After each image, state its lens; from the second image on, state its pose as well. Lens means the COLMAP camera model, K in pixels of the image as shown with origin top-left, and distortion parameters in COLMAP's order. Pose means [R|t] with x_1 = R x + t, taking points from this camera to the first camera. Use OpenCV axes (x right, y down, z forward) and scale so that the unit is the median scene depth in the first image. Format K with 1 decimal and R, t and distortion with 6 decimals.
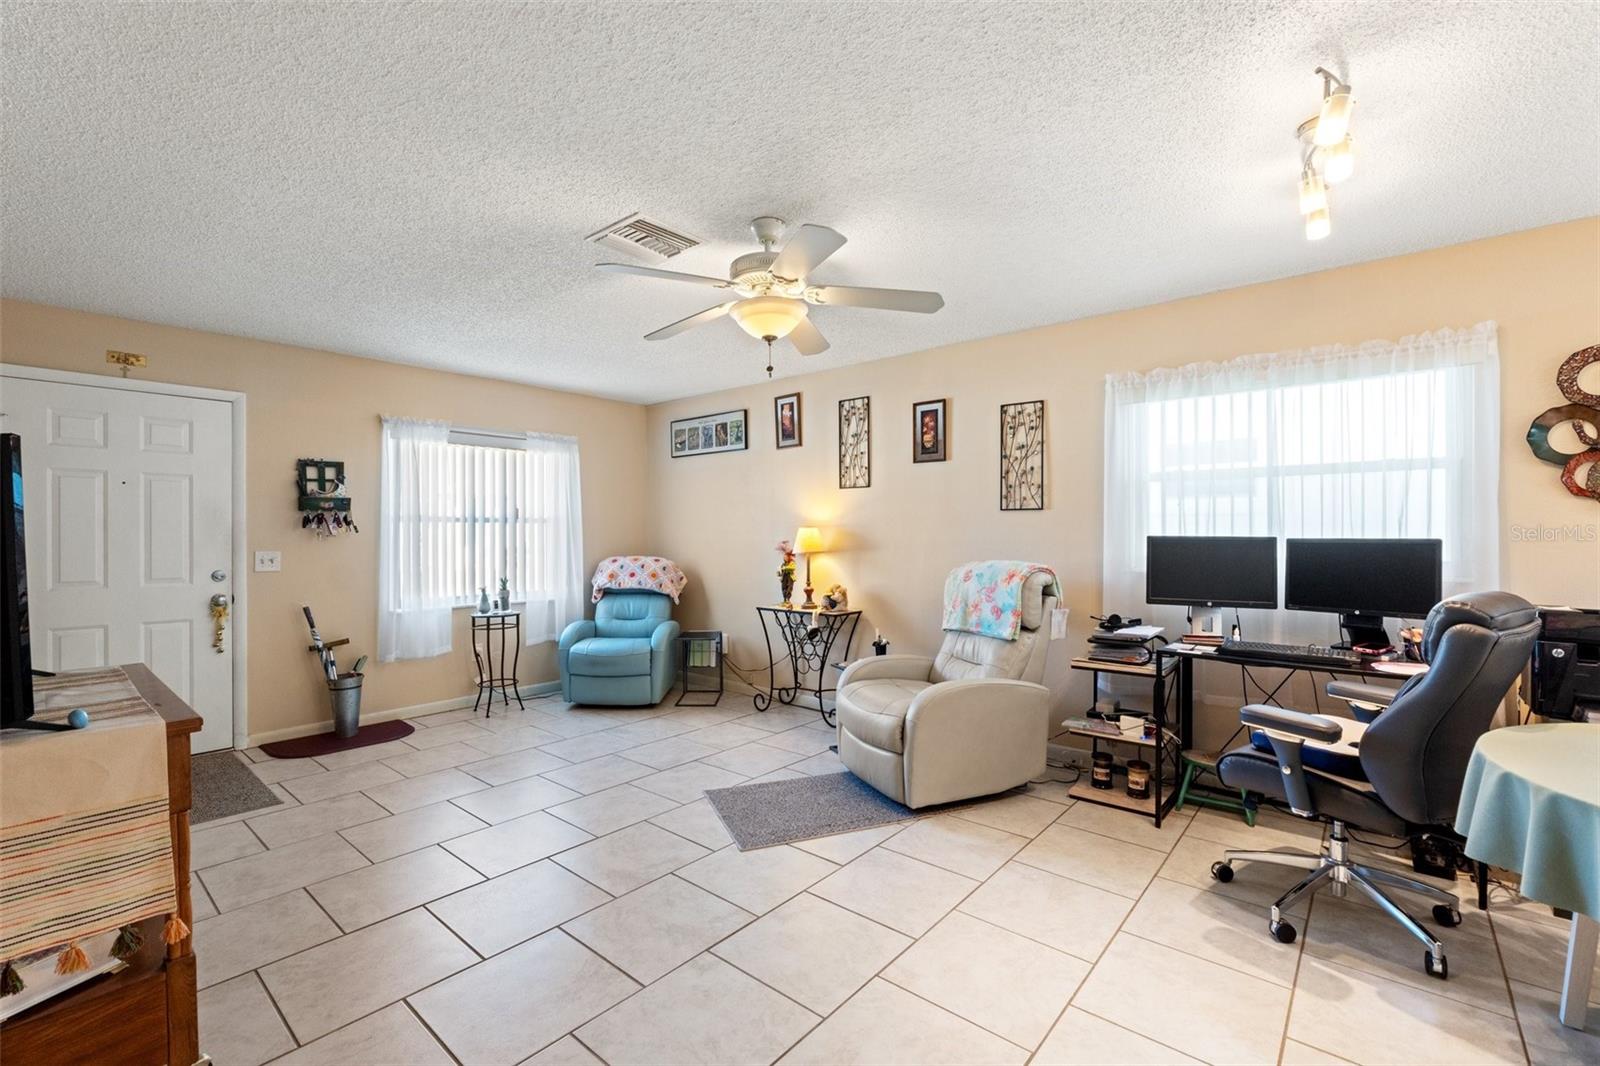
lens RADIAL K [[691.8, 0, 797.9], [0, 691.8, 538.3], [0, 0, 1]] dist [-0.007745, 0.000321]
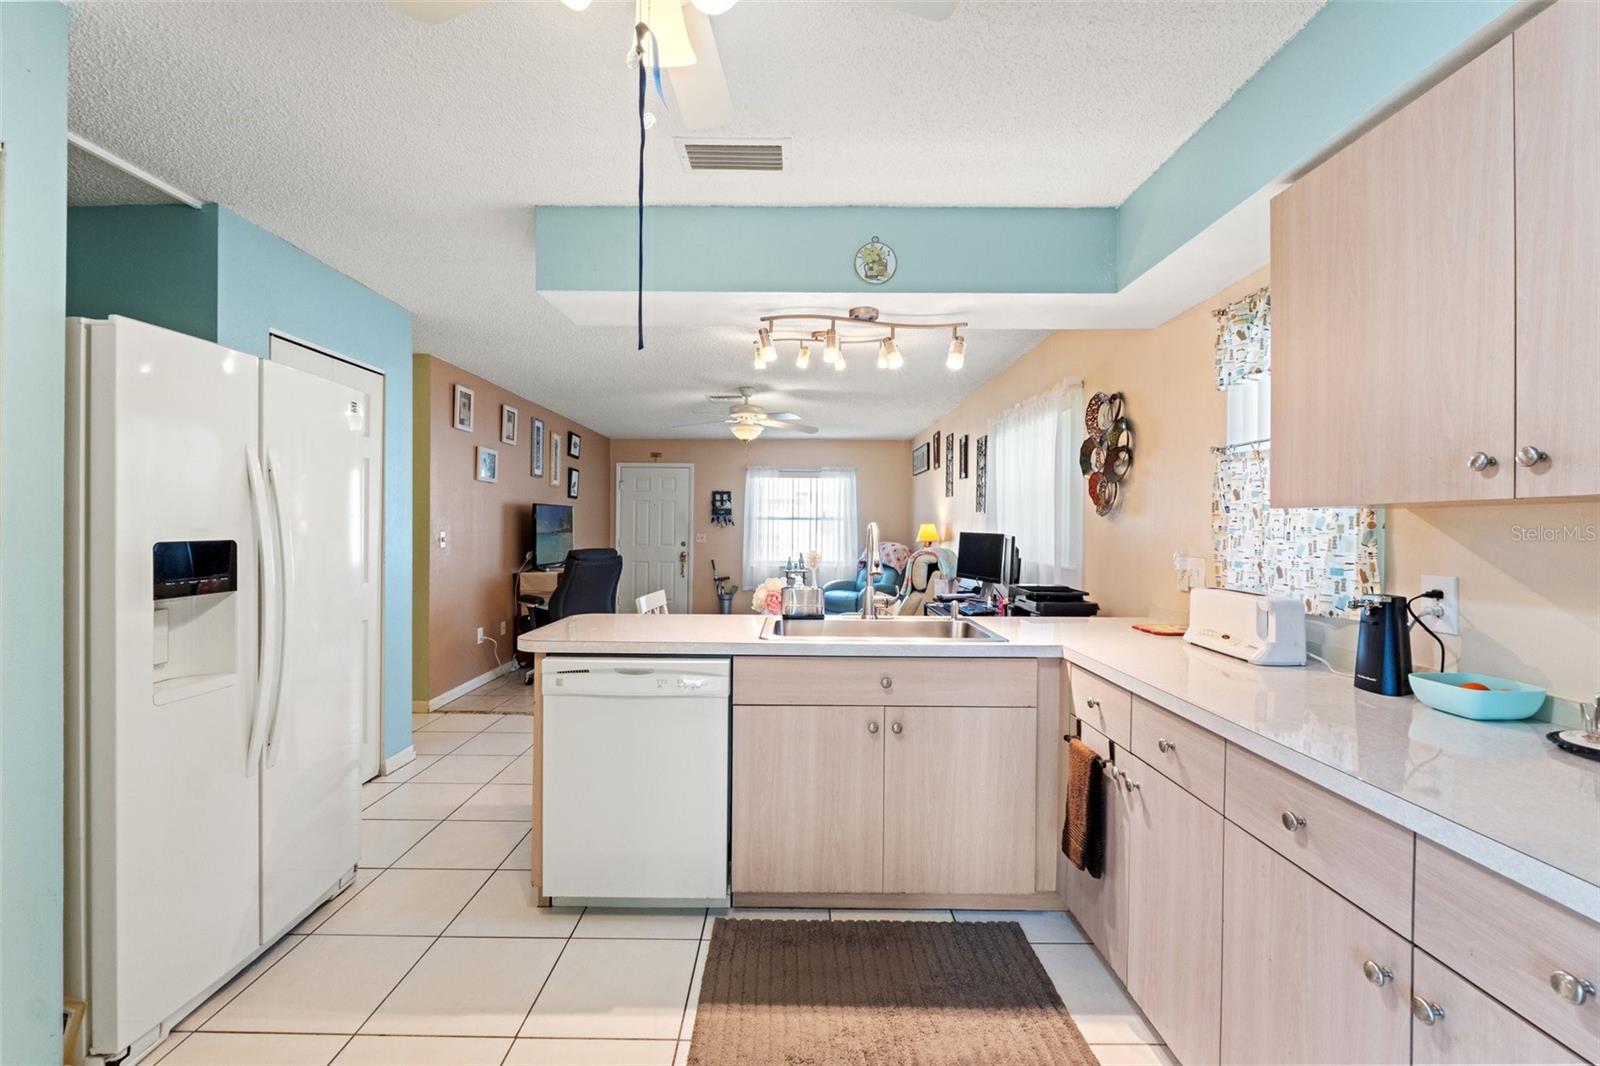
lens RADIAL K [[678.7, 0, 791.5], [0, 678.7, 523.2], [0, 0, 1]] dist [-0.008141, 0.000187]
pose [[0.644834, 0.005554, -0.764303, 1.022379], [-0.014163, 0.999889, -0.004684, -0.007707], [0.764192, 0.013845, 0.644841, -0.174832]]
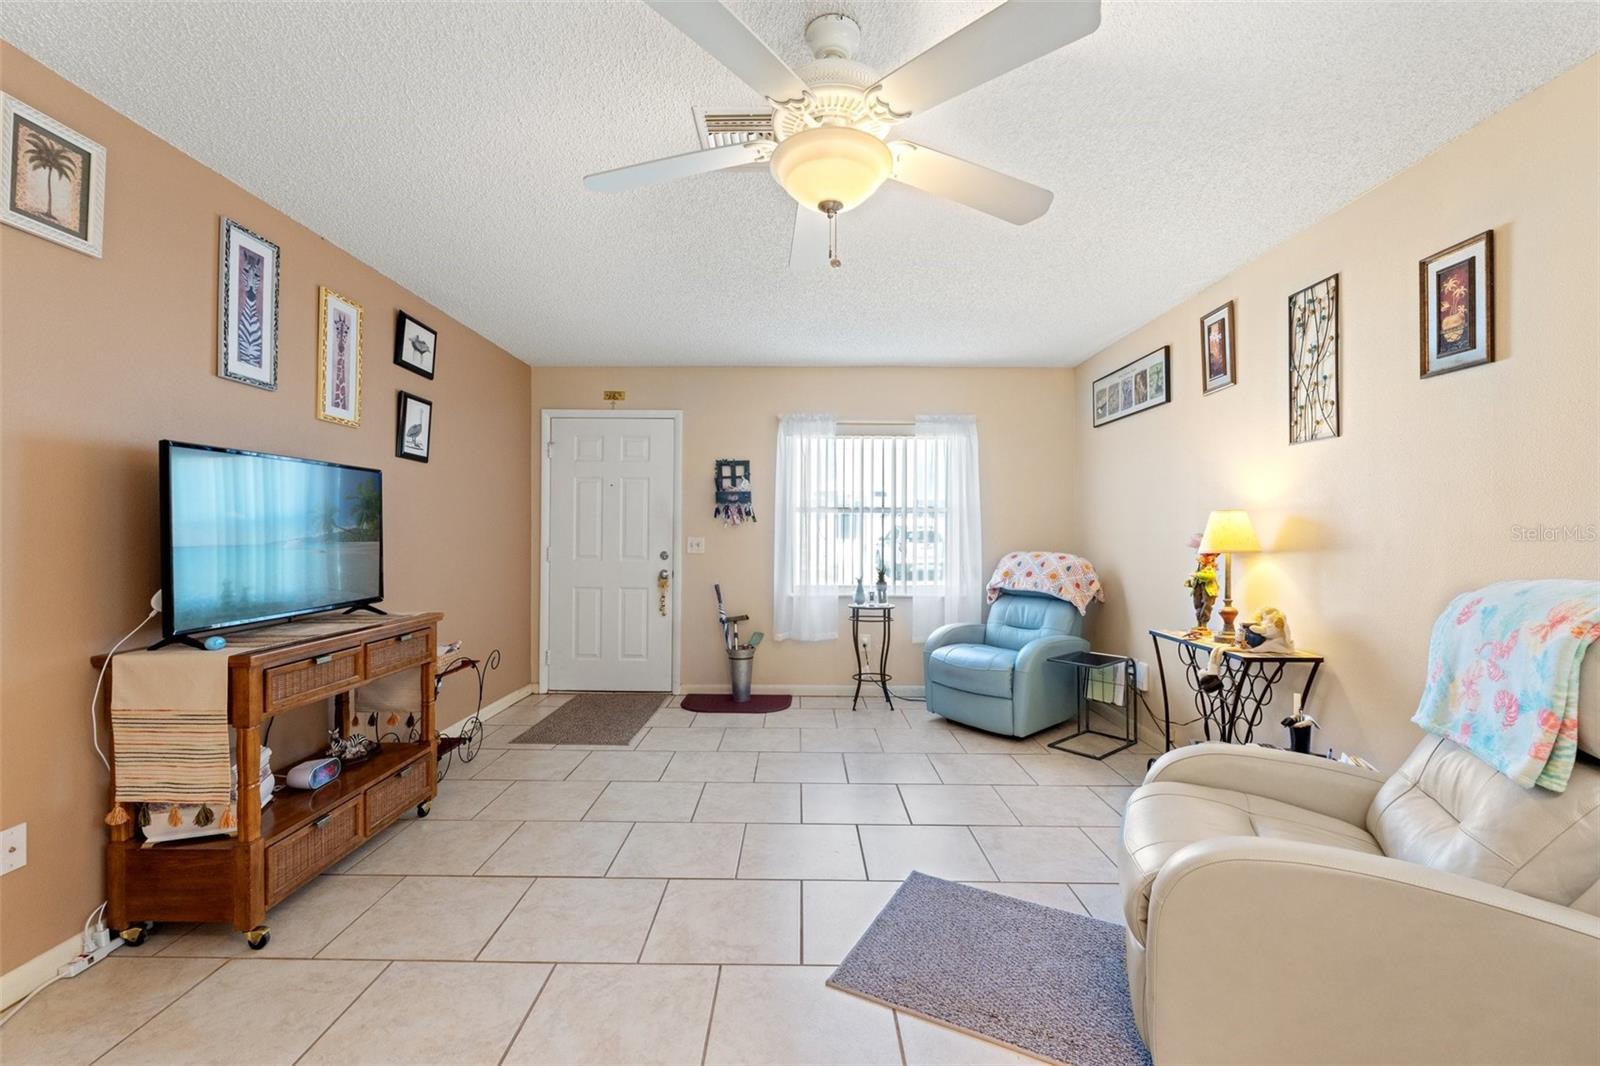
lens RADIAL K [[674.0, 0, 797.3], [0, 674.0, 528.6], [0, 0, 1]] dist [-0.007446, -0.000263]
pose [[0.644996, 0.002889, -0.764180, 0.247967], [-0.011976, 0.999908, -0.006329, 0.008740], [0.764092, 0.013234, 0.644972, 0.342299]]
